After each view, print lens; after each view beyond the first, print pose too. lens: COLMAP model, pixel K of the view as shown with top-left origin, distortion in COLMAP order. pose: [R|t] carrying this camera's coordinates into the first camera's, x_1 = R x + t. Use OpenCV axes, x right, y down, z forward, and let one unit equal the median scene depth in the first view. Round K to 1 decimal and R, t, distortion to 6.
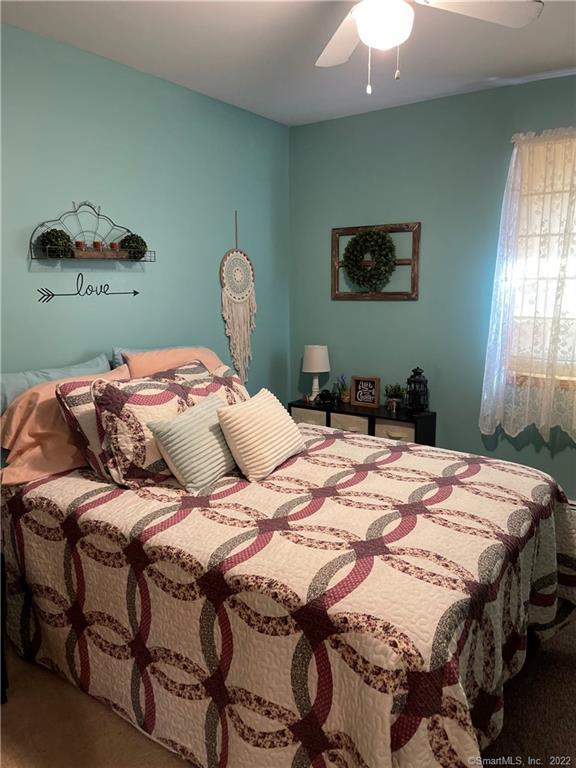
lens RADIAL K [[582.3, 0, 288.2], [0, 582.3, 387.9], [0, 0, 1]] dist [0.067094, -0.100599]
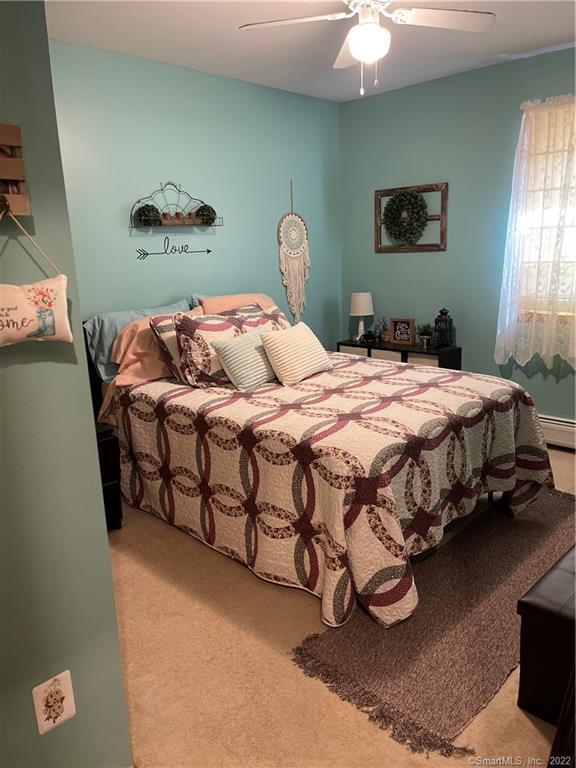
lens RADIAL K [[582.3, 0, 288.2], [0, 582.3, 387.9], [0, 0, 1]] dist [0.067094, -0.100599]
pose [[0.987319, 0.006326, -0.158620, 0.141980], [0.003848, 0.997959, 0.063748, 0.067795], [0.158700, -0.063550, 0.985280, -0.310092]]
